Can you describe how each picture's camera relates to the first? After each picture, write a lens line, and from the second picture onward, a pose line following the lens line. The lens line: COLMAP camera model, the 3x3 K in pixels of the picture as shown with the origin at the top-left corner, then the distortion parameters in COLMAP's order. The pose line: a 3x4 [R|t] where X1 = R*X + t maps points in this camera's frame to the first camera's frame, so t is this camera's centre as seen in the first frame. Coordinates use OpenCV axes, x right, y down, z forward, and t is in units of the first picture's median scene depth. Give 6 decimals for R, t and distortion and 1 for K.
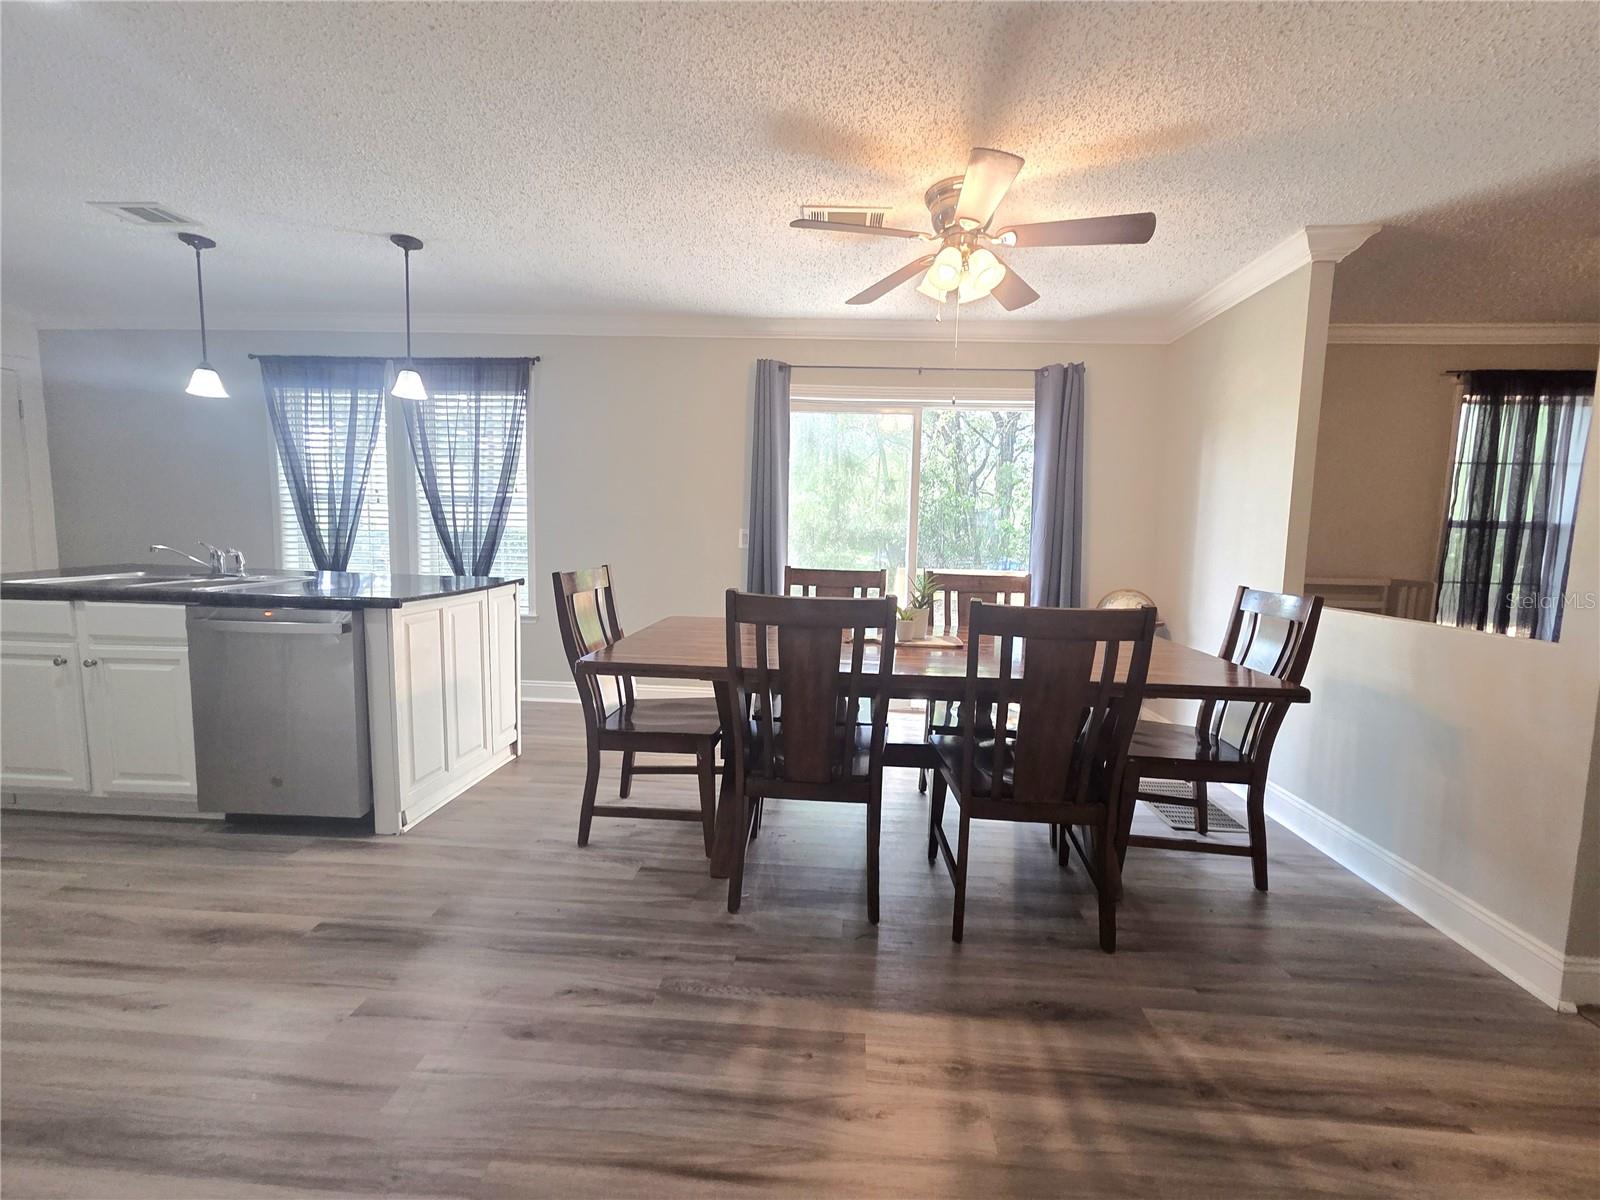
lens RADIAL K [[659.0, 0, 806.1], [0, 659.0, 595.0], [0, 0, 1]] dist [0.000706, 0.001411]
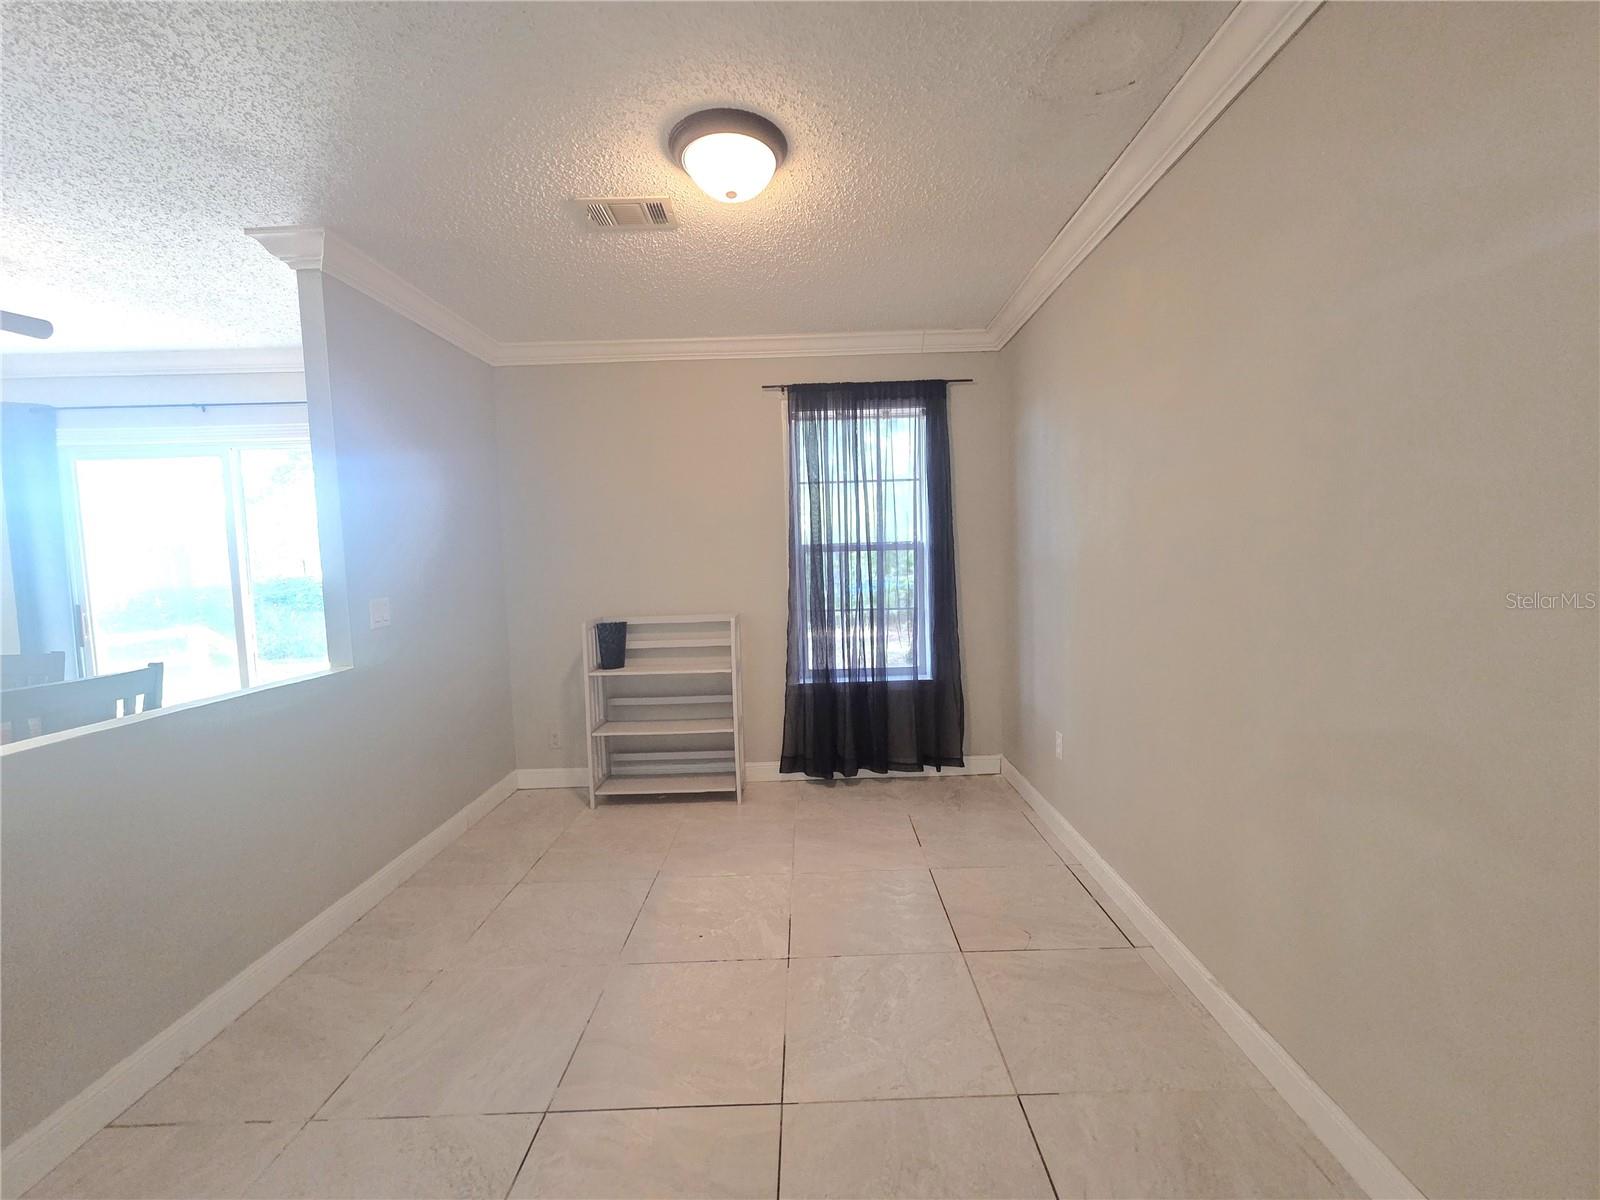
lens RADIAL K [[659.0, 0, 802.3], [0, 659.0, 604.0], [0, 0, 1]] dist [0.000706, 0.001411]
pose [[0.996868, -0.057866, 0.053906, 1.444974], [0.059078, 0.998029, -0.021168, -0.011988], [-0.052575, 0.024286, 0.998322, 0.108183]]
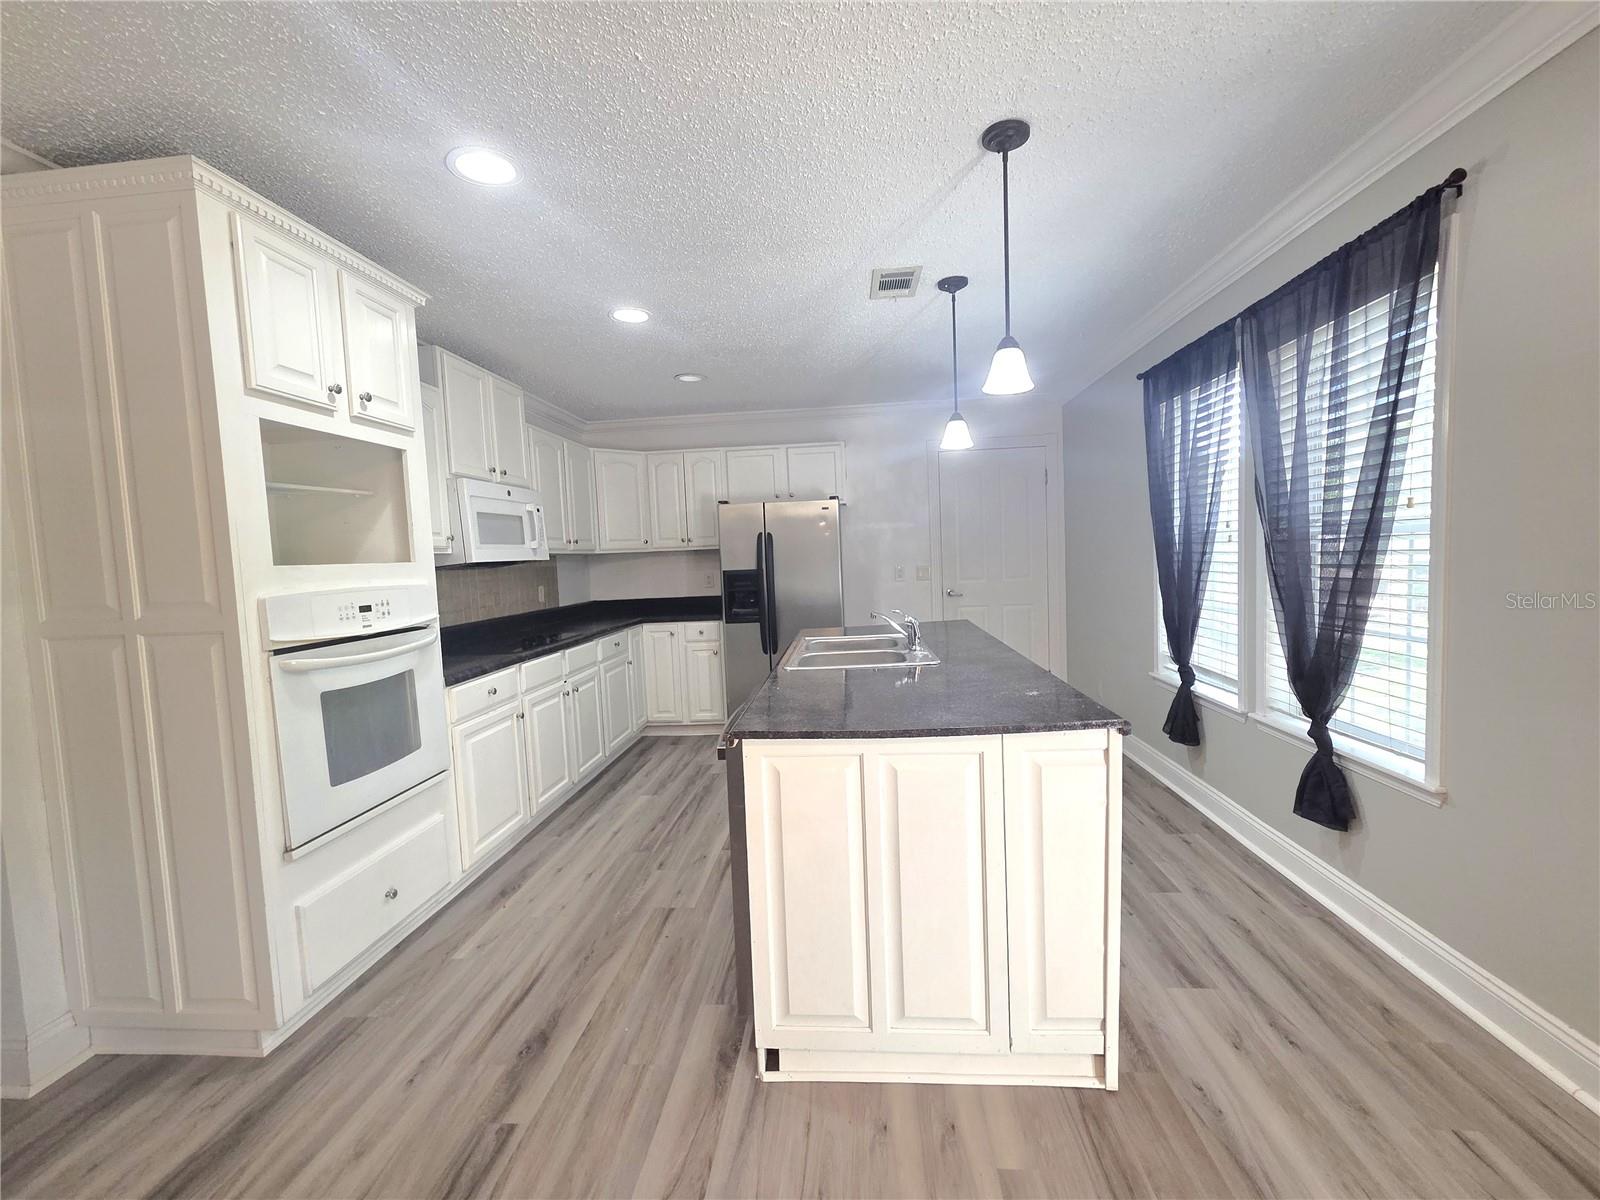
lens RADIAL K [[659.0, 0, 808.2], [0, 659.0, 595.5], [0, 0, 1]] dist [0.000706, 0.001411]
pose [[-0.008230, 0.038642, -0.999219, 0.027644], [-0.060087, 0.997428, 0.039068, -0.143877], [0.998159, 0.060361, -0.005886, 0.975513]]
